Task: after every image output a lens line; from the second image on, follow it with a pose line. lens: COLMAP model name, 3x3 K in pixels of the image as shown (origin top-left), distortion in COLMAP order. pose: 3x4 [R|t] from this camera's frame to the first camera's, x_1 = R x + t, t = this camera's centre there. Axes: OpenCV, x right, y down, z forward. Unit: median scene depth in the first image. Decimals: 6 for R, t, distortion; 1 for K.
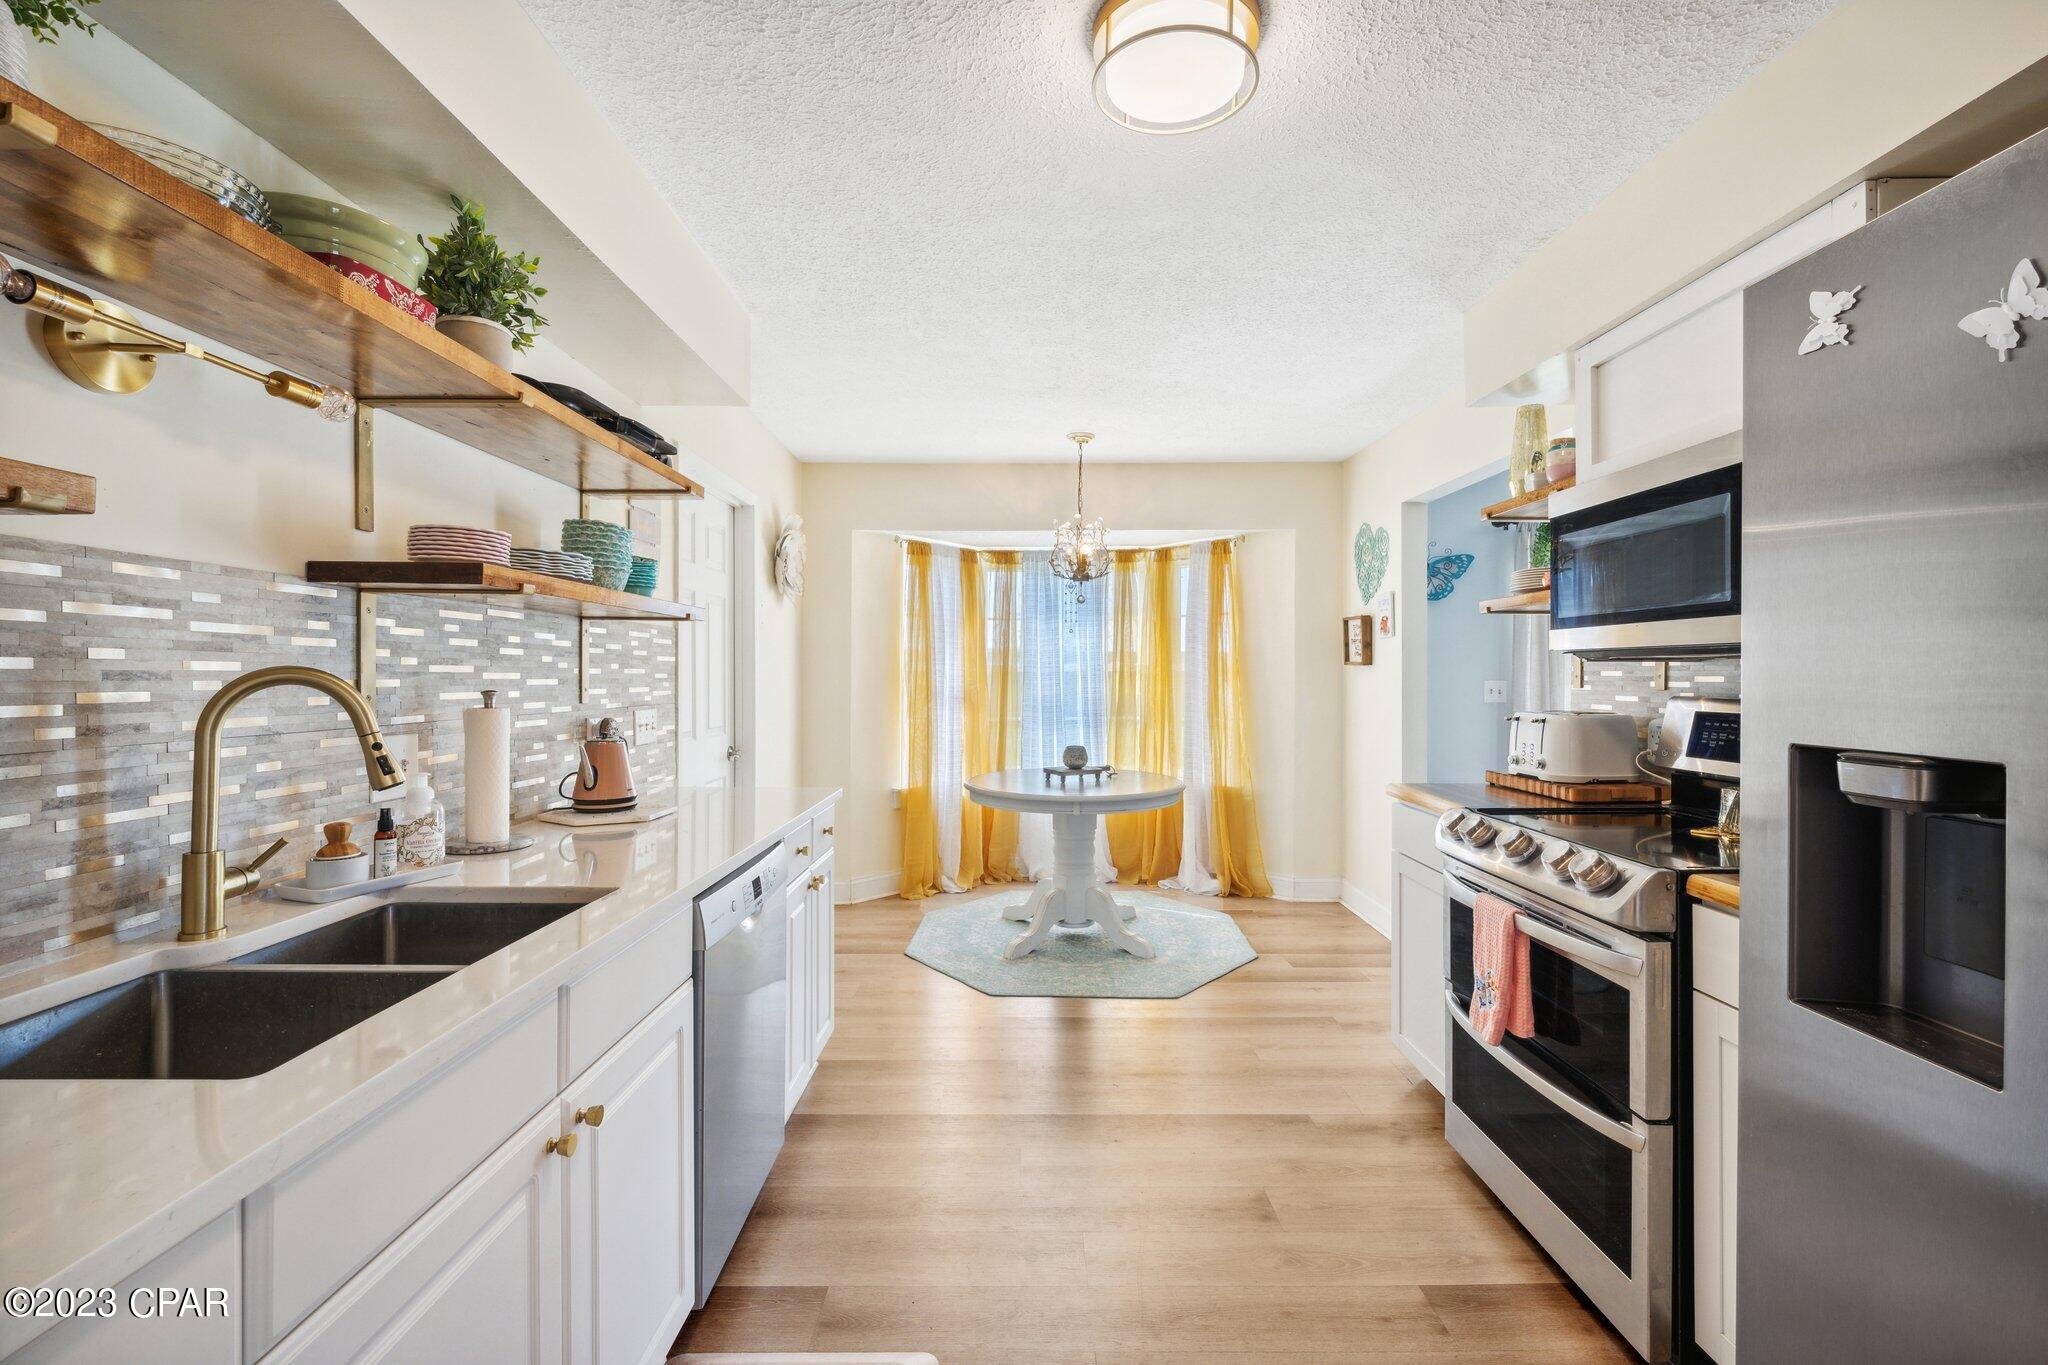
lens RADIAL K [[837.4, 0, 1022.9], [0, 837.4, 676.2], [0, 0, 1]] dist [-0.001924, -0.000203]
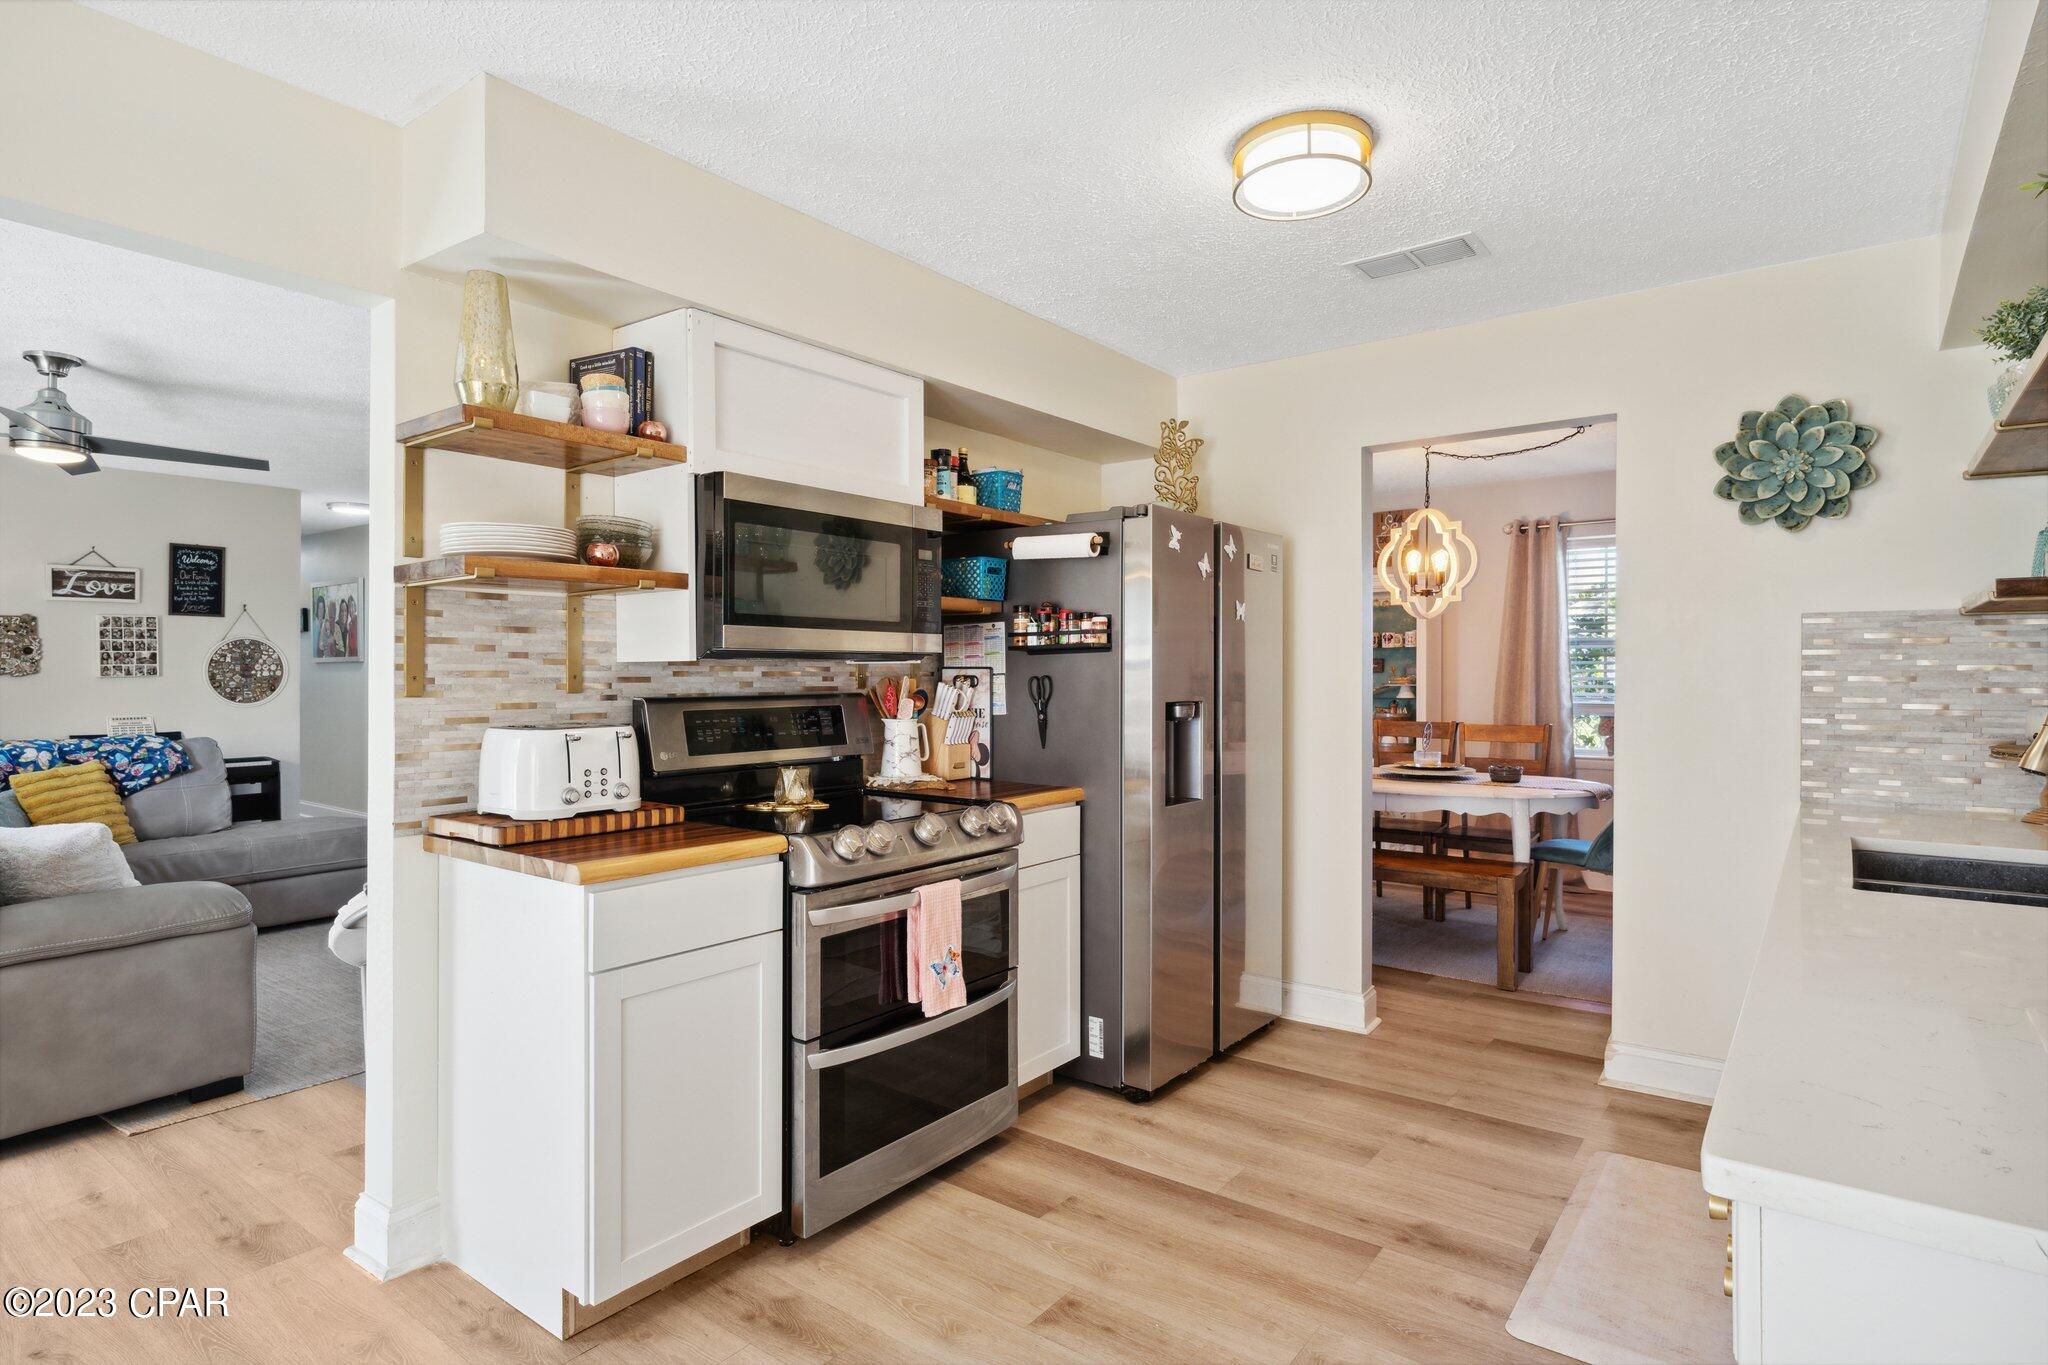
lens RADIAL K [[1089.6, 0, 1025.4], [0, 1089.6, 673.6], [0, 0, 1]] dist [0.002496, 0.000374]
pose [[-0.799331, -0.000486, 0.600891, -0.163332], [0.002706, 0.999987, 0.004408, -0.004132], [-0.600885, 0.005150, -0.799319, 0.906272]]
